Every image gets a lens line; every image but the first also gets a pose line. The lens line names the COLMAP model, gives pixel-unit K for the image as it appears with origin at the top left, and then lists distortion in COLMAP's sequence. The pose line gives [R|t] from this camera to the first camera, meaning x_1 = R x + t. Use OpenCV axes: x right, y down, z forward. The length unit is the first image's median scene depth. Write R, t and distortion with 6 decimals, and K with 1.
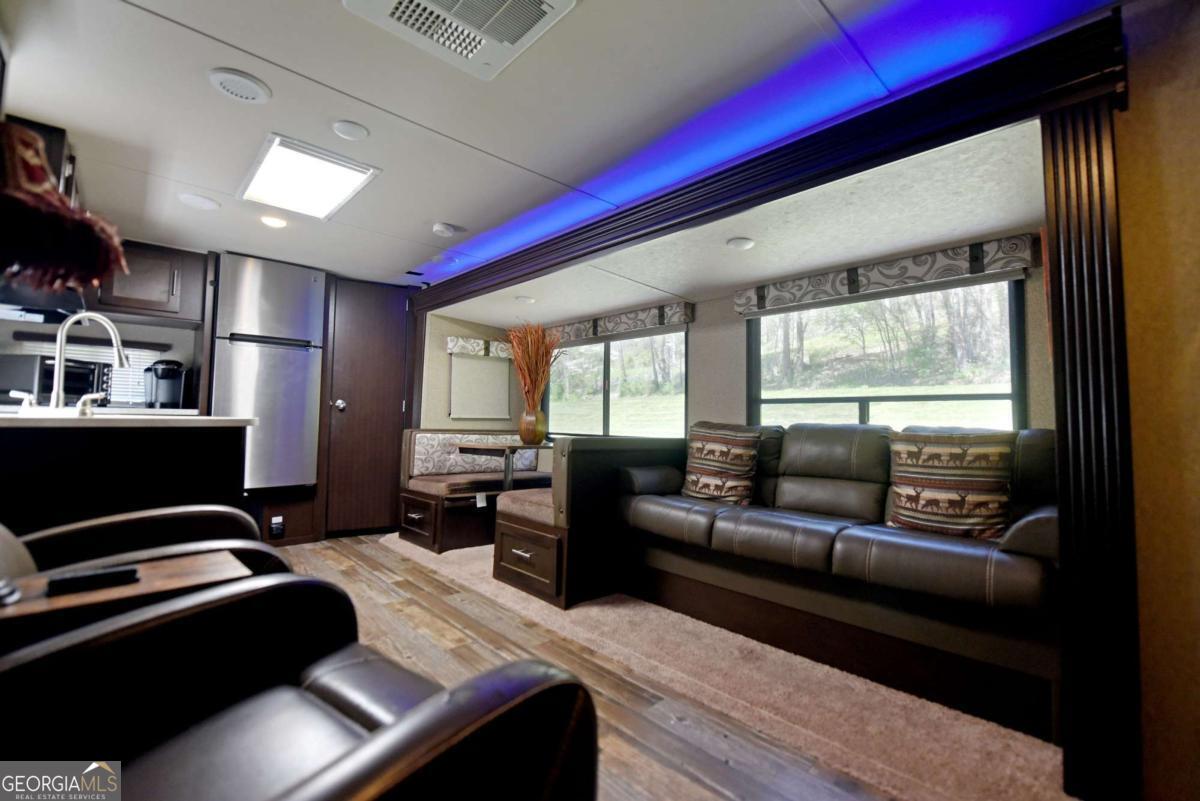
lens RADIAL K [[498.2, 0, 603.9], [0, 498.2, 395.1], [0, 0, 1]] dist [-0.021633, -0.000014]
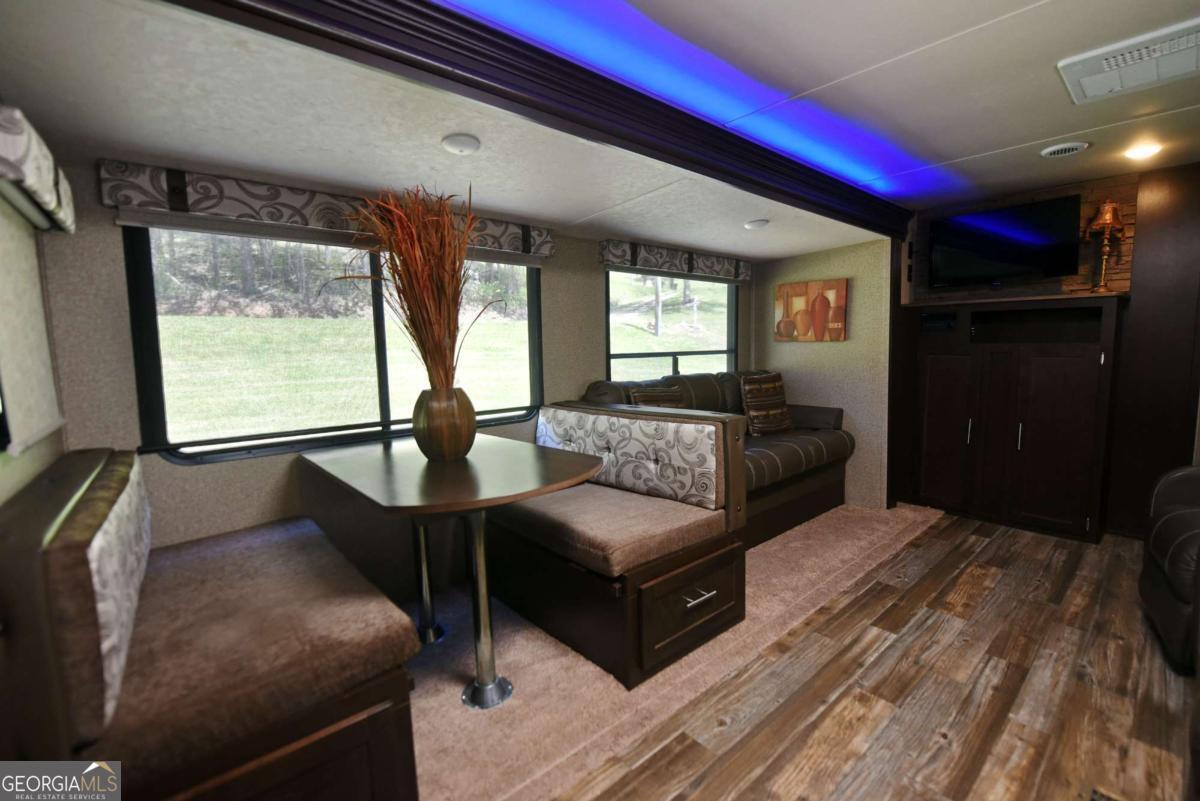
lens RADIAL K [[498.2, 0, 600.6], [0, 498.2, 396.9], [0, 0, 1]] dist [-0.021633, -0.000014]
pose [[0.071417, -0.118930, 0.990331, -0.942504], [-0.034553, 0.991975, 0.121619, -0.037700], [-0.996848, -0.042905, 0.066734, 1.279167]]
